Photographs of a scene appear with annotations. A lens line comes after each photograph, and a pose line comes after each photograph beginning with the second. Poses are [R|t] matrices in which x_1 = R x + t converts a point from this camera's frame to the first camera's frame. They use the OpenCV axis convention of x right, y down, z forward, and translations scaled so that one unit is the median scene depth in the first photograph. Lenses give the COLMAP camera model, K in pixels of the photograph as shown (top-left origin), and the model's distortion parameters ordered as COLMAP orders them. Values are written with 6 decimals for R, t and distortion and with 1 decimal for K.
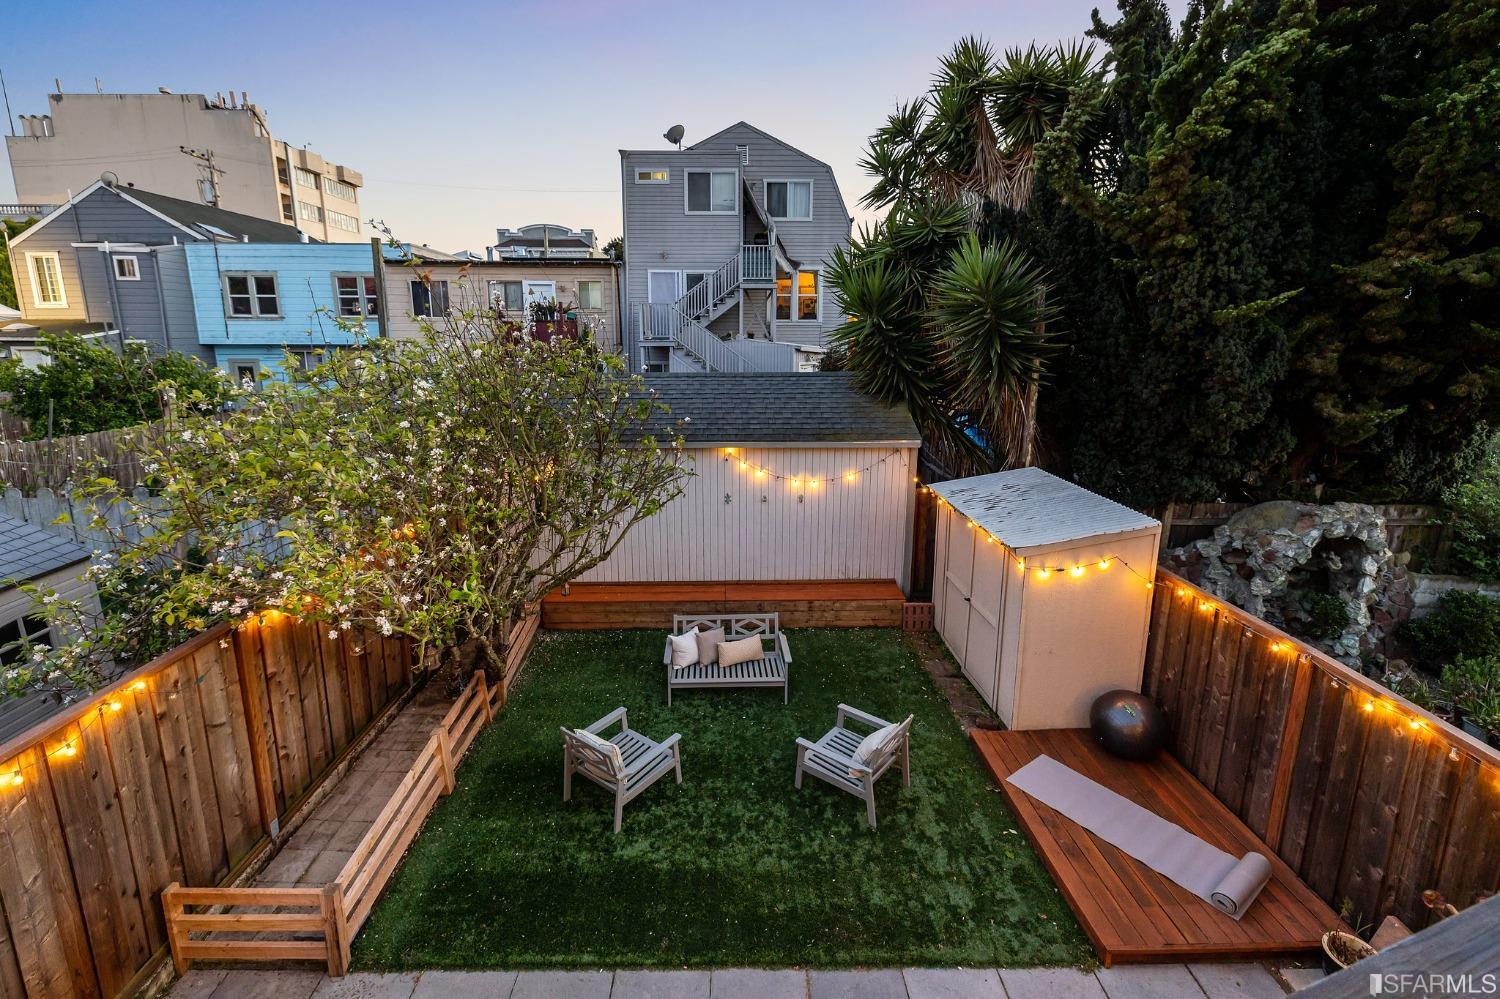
lens RADIAL K [[702.6, 0, 777.8], [0, 702.6, 482.9], [0, 0, 1]] dist [-0.000011, 0.000452]
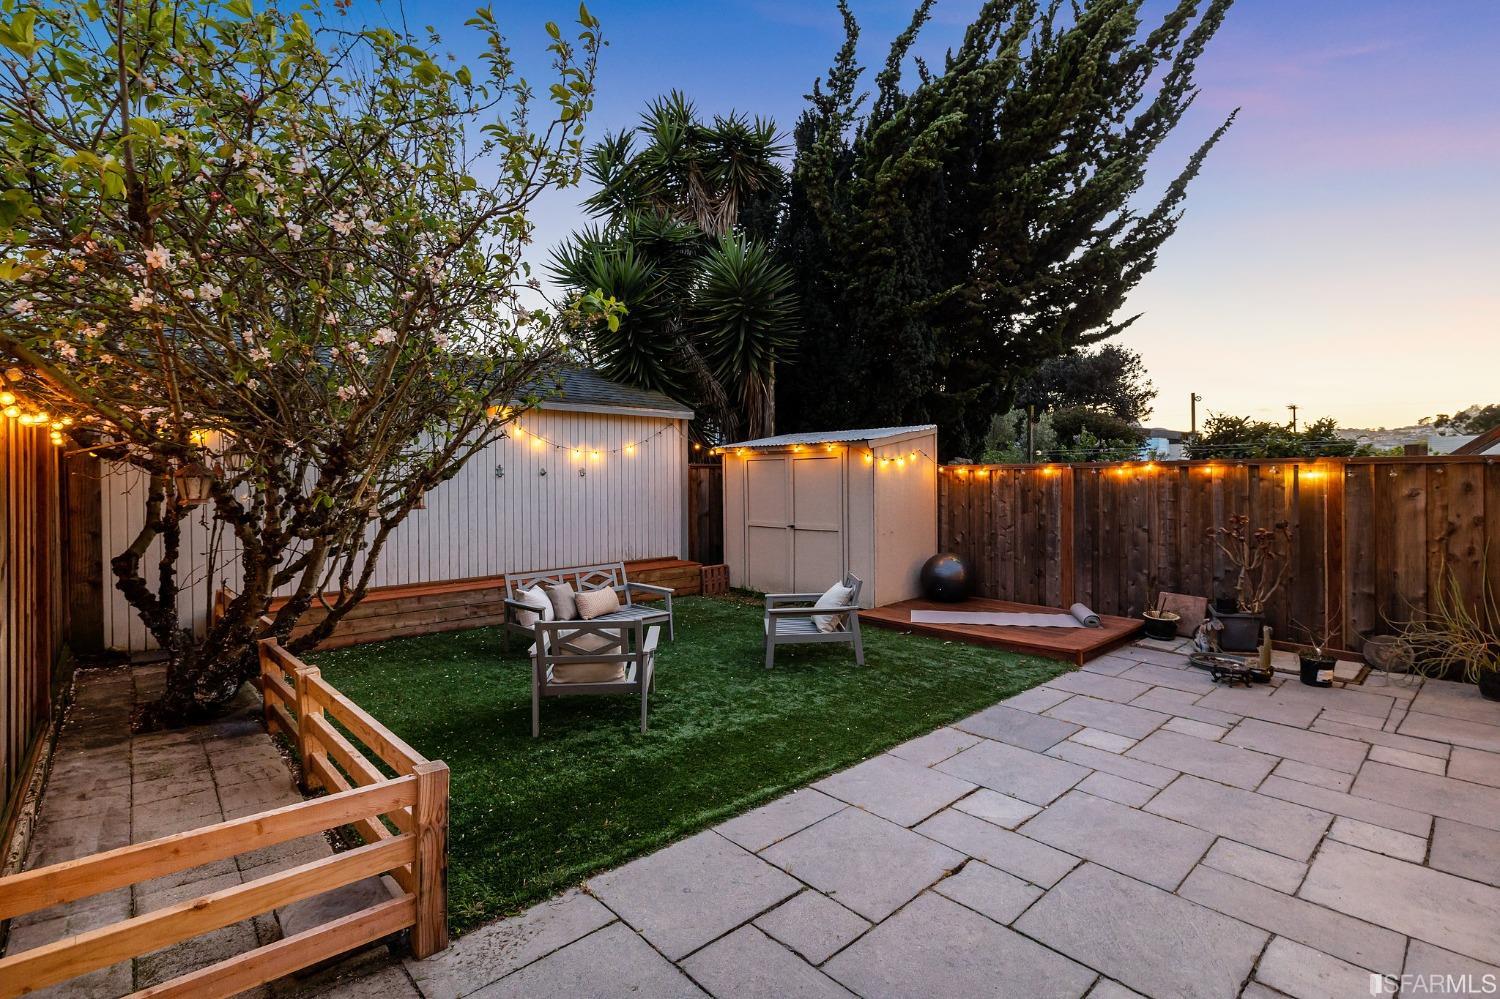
lens RADIAL K [[668.5, 0, 823.5], [0, 668.5, 493.0], [0, 0, 1]] dist [-0.002371, -0.000172]
pose [[0.727590, -0.027779, 0.685450, -0.528532], [0.162083, 0.977852, -0.132419, 0.337906], [-0.666590, 0.207446, 0.715977, 0.266413]]
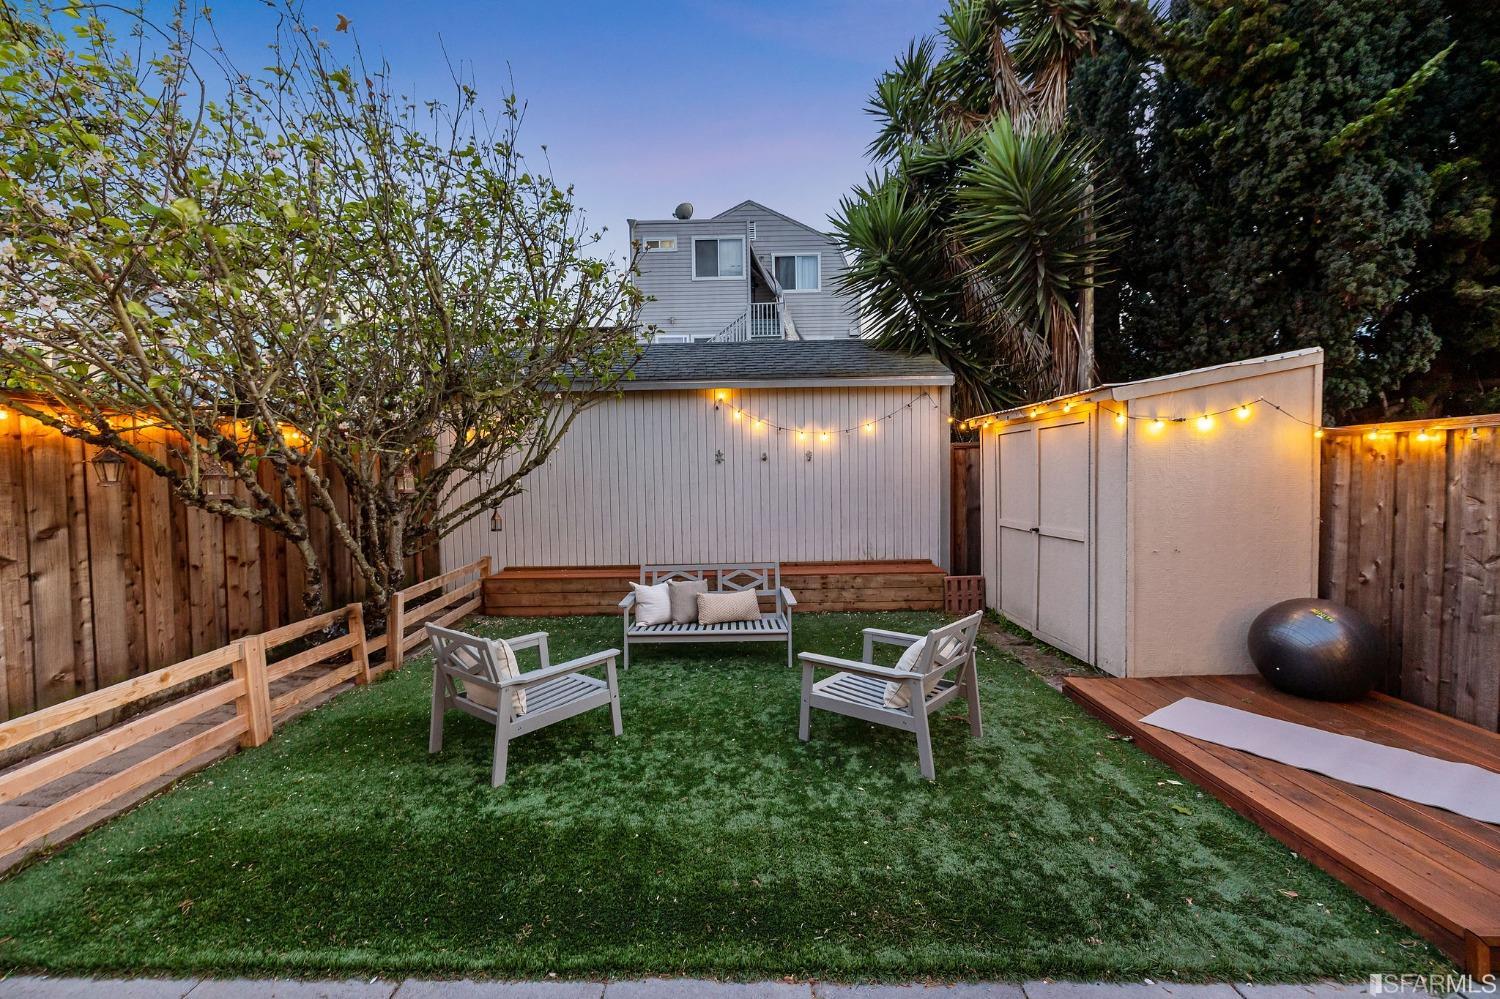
lens RADIAL K [[677.4, 0, 772.0], [0, 677.4, 508.1], [0, 0, 1]] dist [-0.000075, -0.000146]
pose [[0.999049, -0.023302, -0.036840, 0.027408], [0.016792, 0.985638, -0.168036, 0.333445], [0.040227, 0.167257, 0.985092, 0.368621]]
